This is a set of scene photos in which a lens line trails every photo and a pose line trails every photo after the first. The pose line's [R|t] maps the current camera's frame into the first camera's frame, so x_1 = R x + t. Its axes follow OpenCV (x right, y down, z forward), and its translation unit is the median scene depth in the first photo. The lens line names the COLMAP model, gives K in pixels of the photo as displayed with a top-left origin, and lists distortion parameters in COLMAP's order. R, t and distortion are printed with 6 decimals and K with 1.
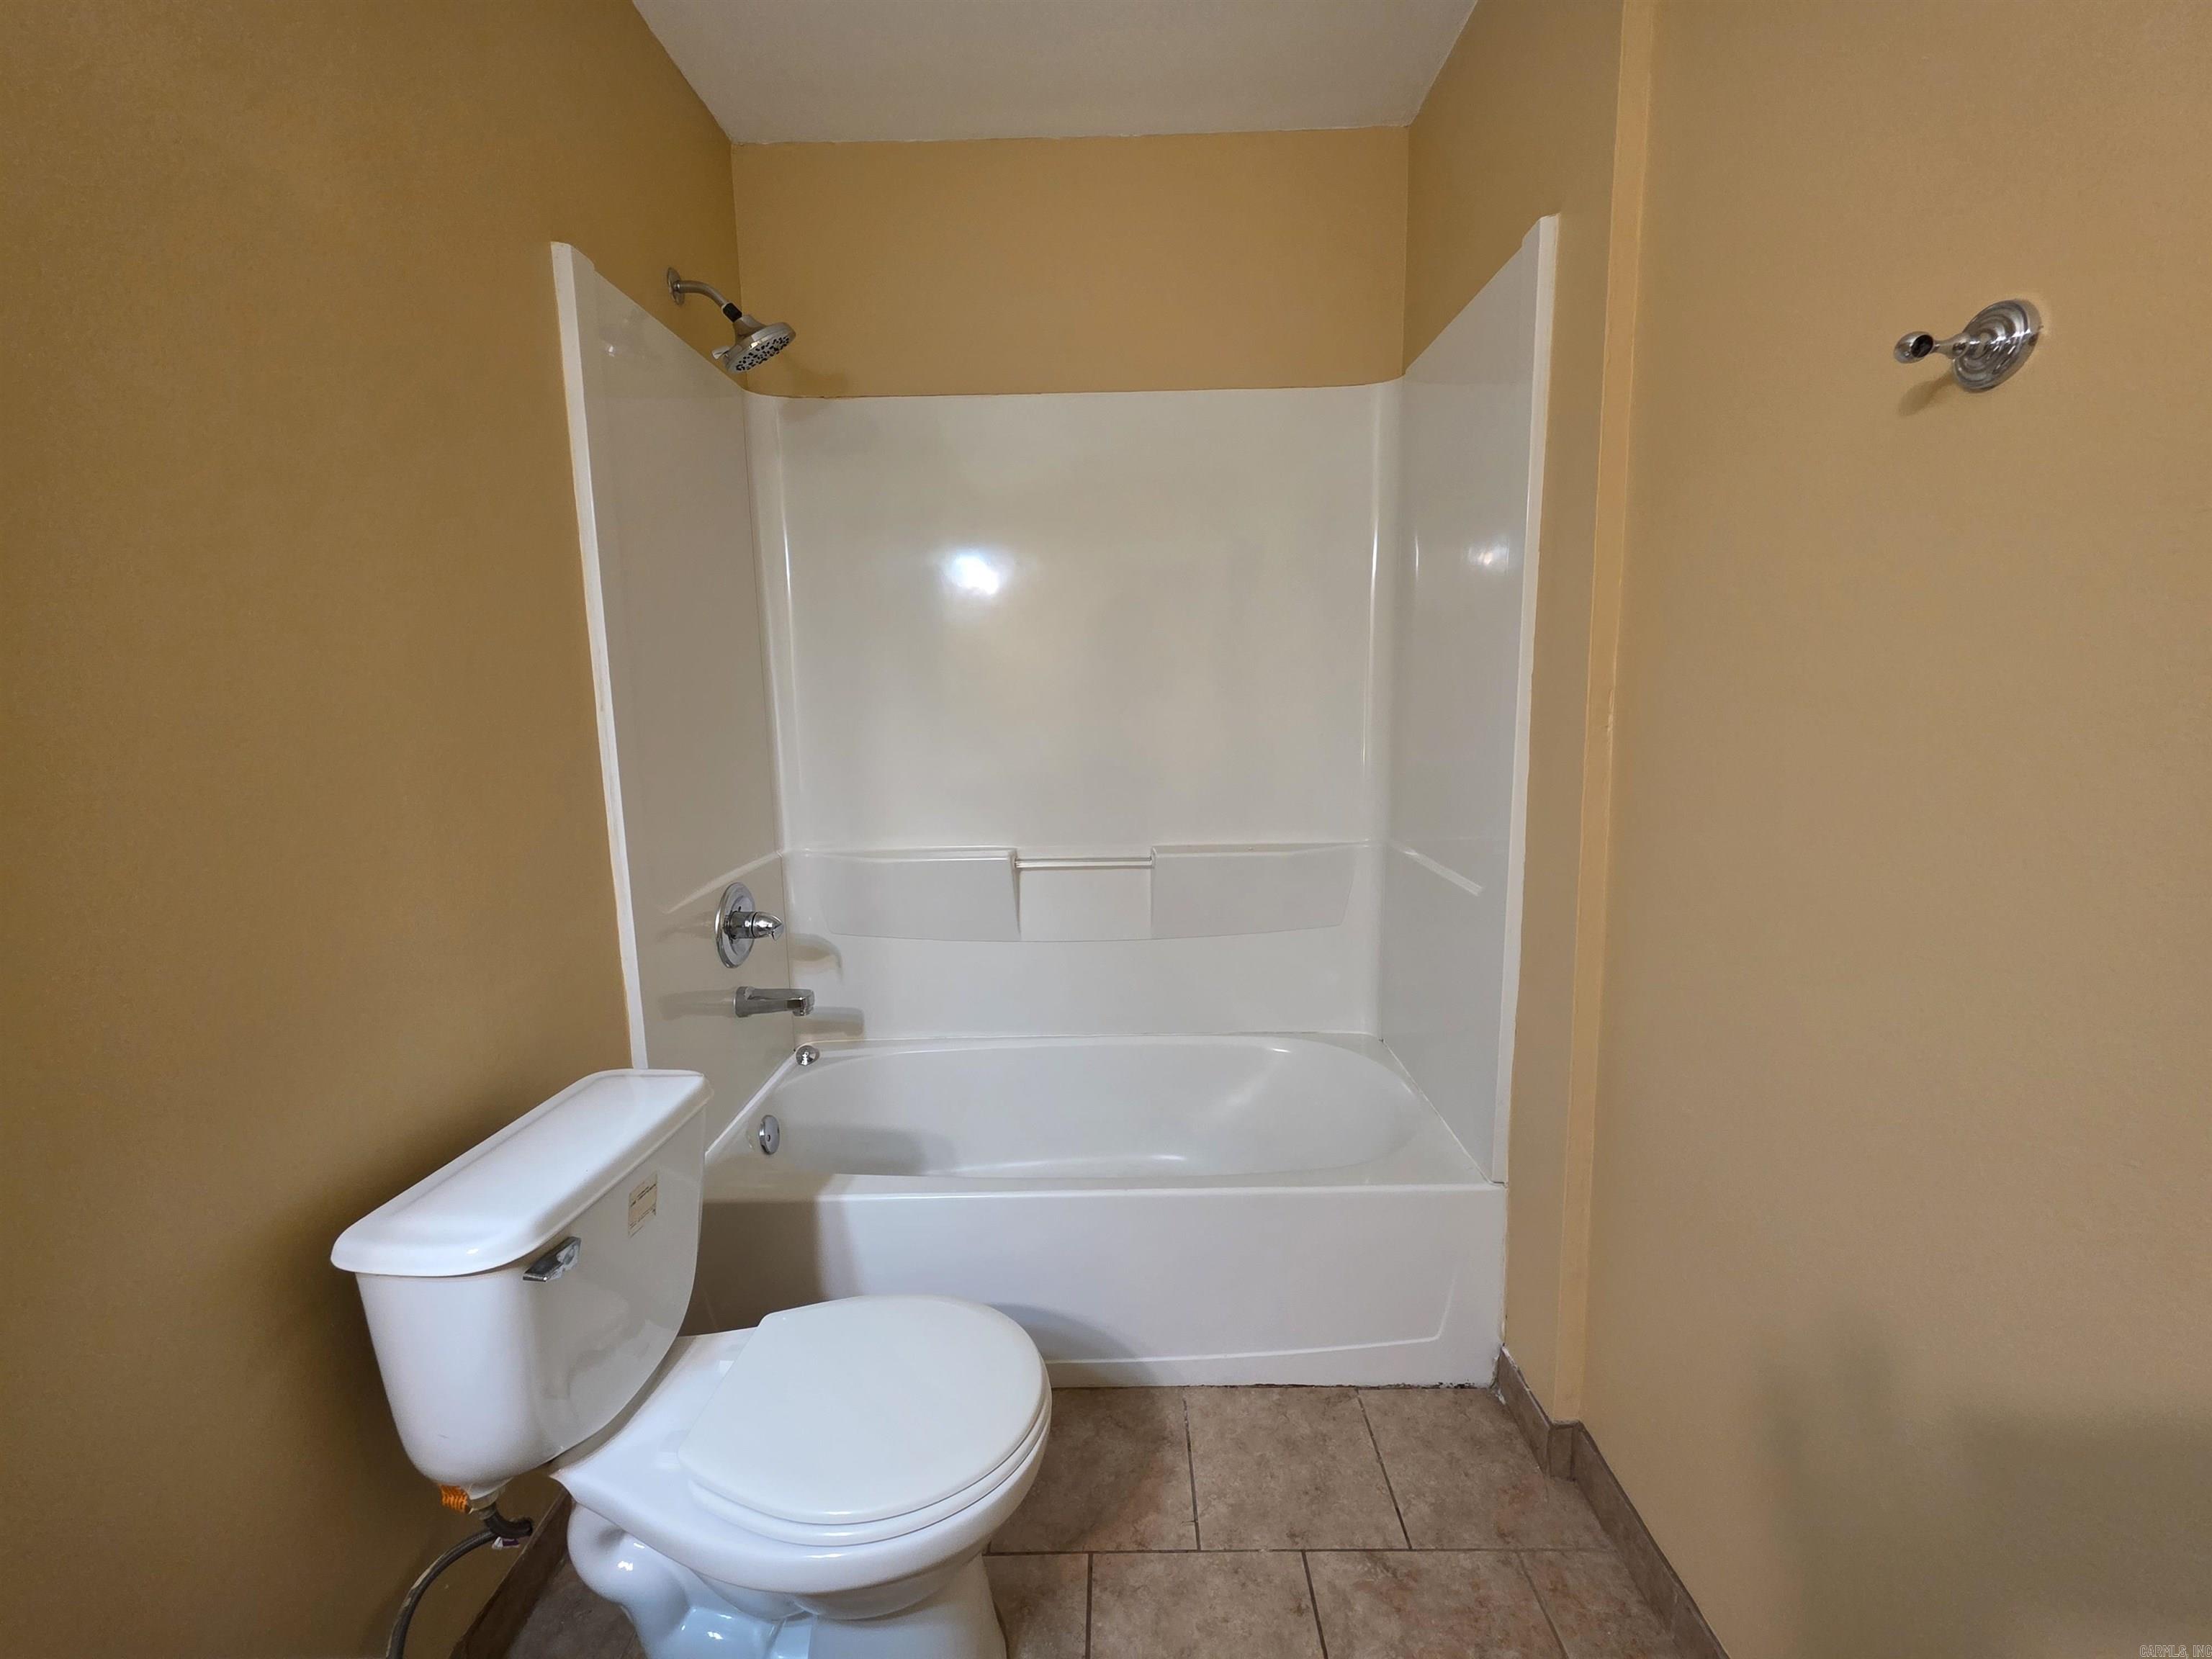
lens RADIAL K [[888.3, 0, 1110.0], [0, 888.3, 811.0], [0, 0, 1]] dist [0.000552, -0.000430]
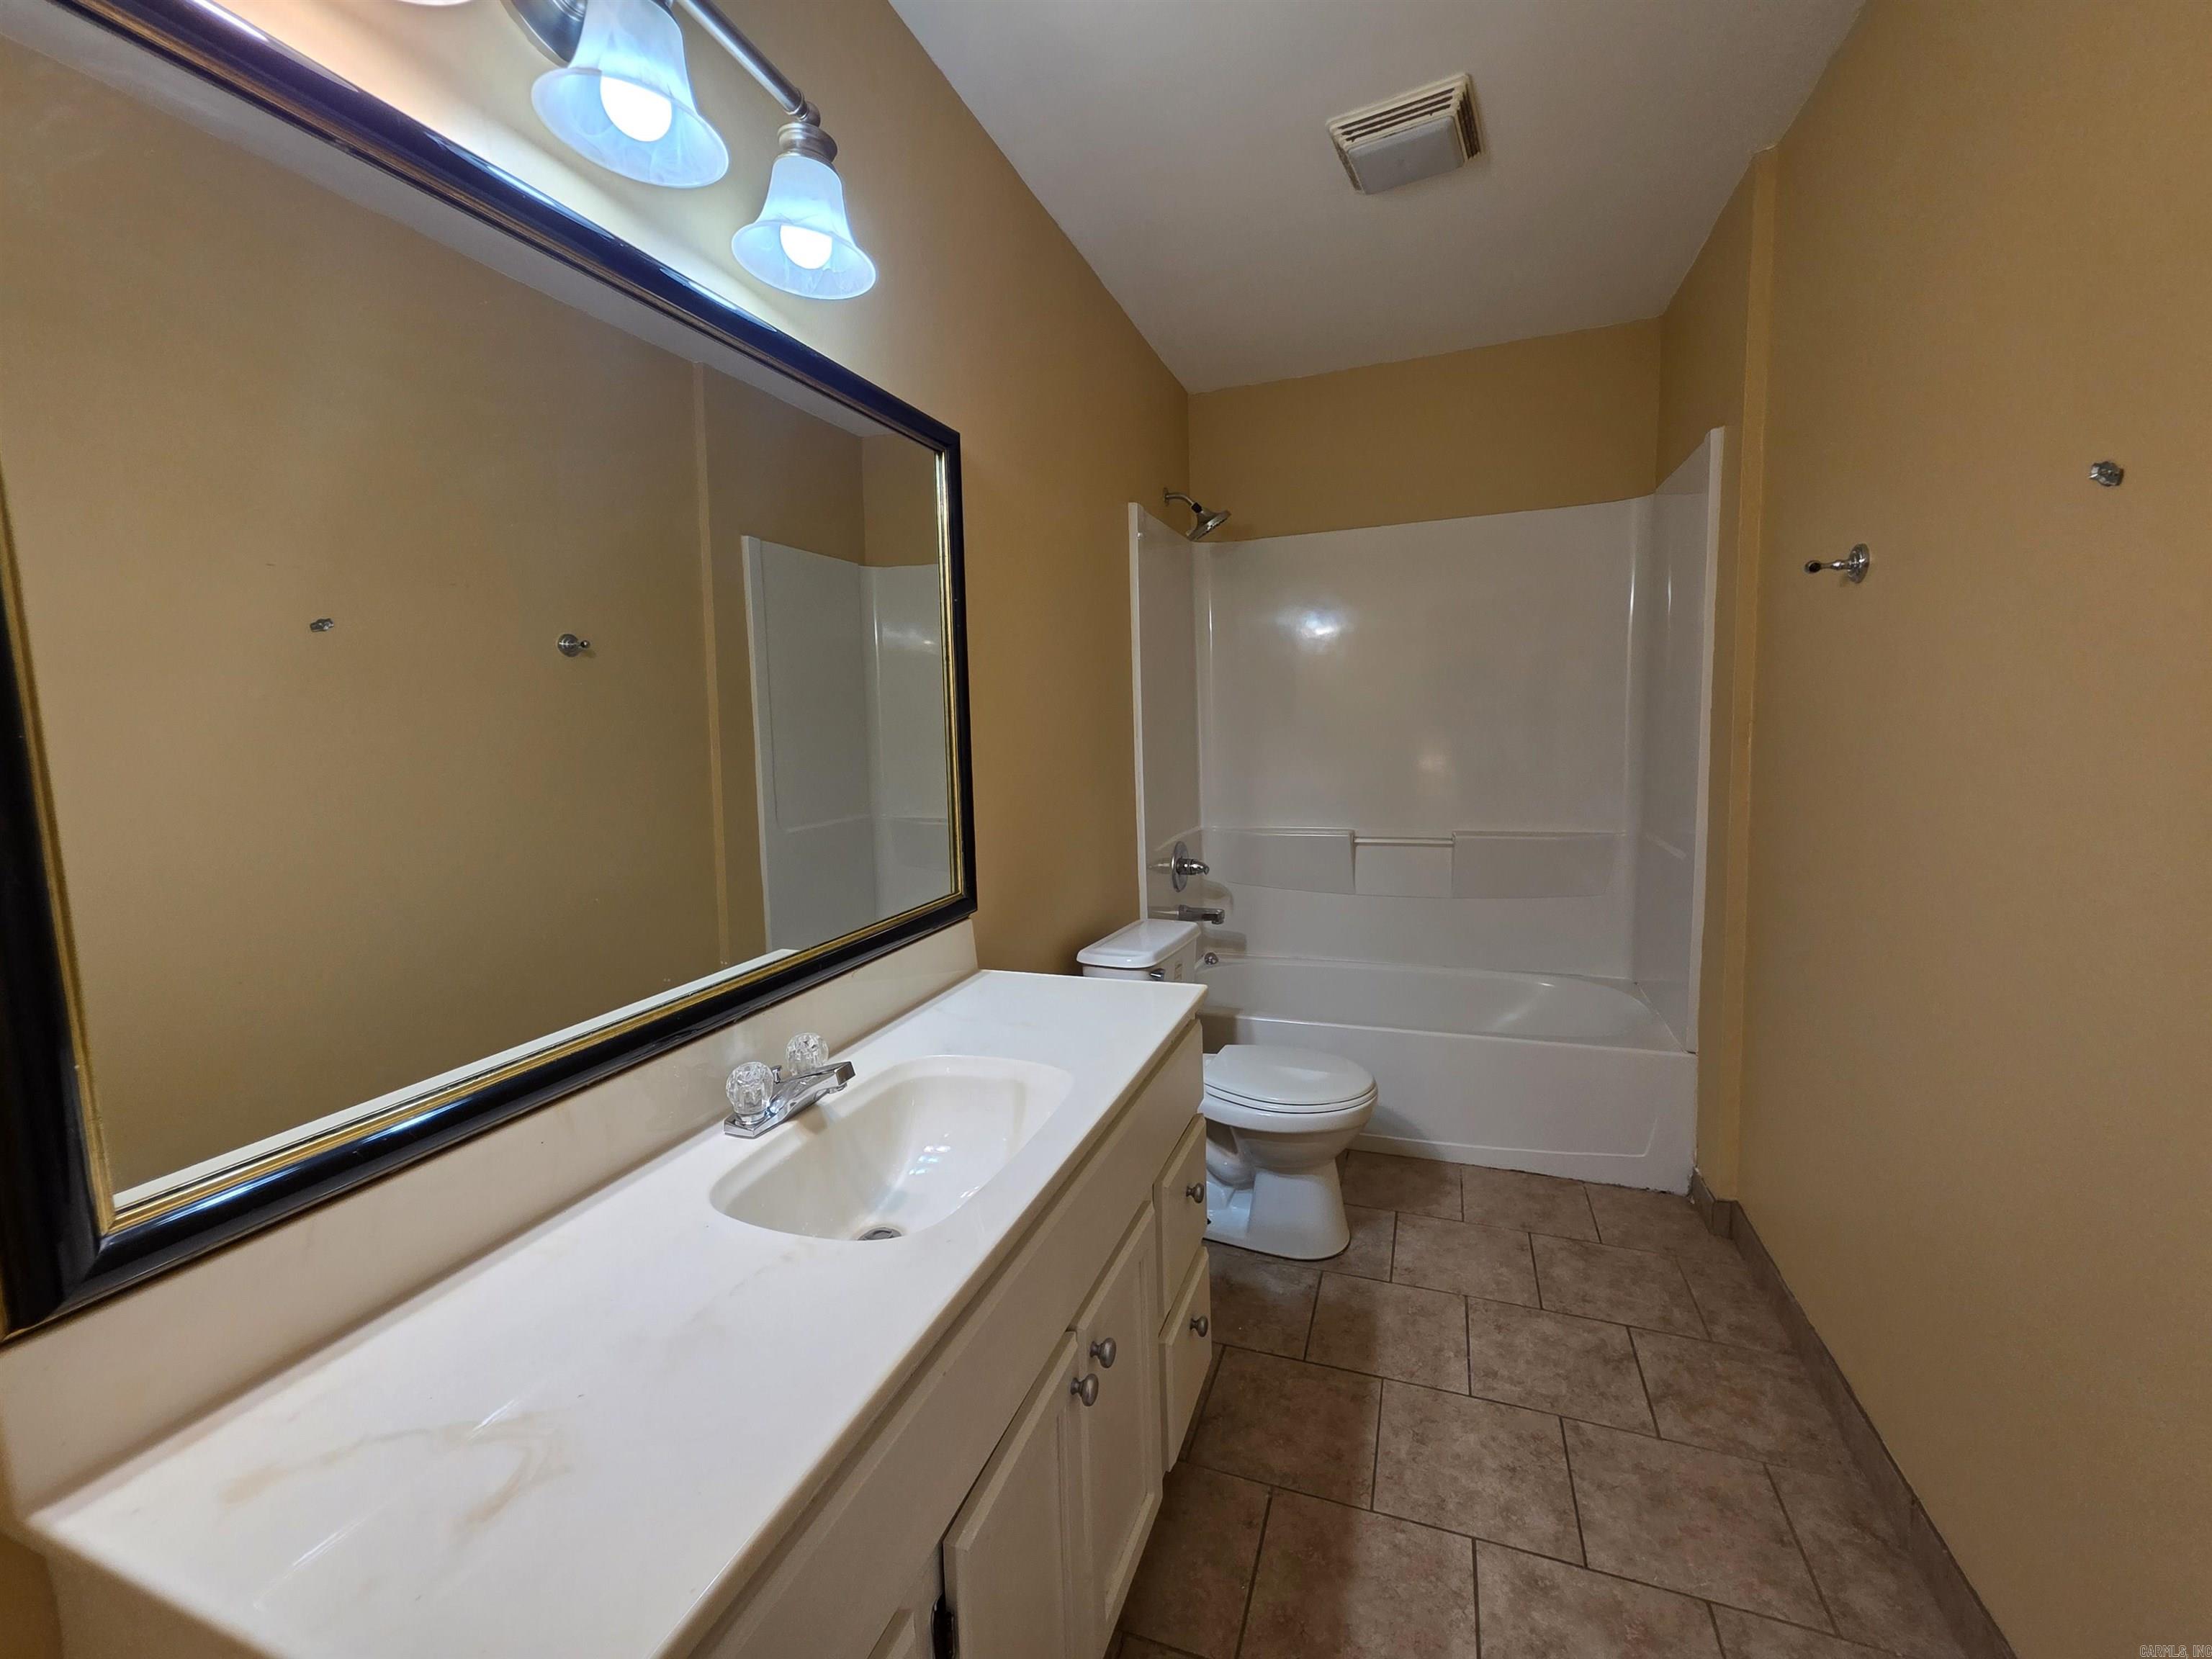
lens RADIAL K [[888.3, 0, 1110.0], [0, 888.3, 811.0], [0, 0, 1]] dist [0.000552, -0.000430]
pose [[0.939232, 0.022179, -0.342565, 0.024229], [-0.031116, 0.999303, -0.020612, 0.075002], [0.341869, 0.030019, 0.939268, -0.714907]]
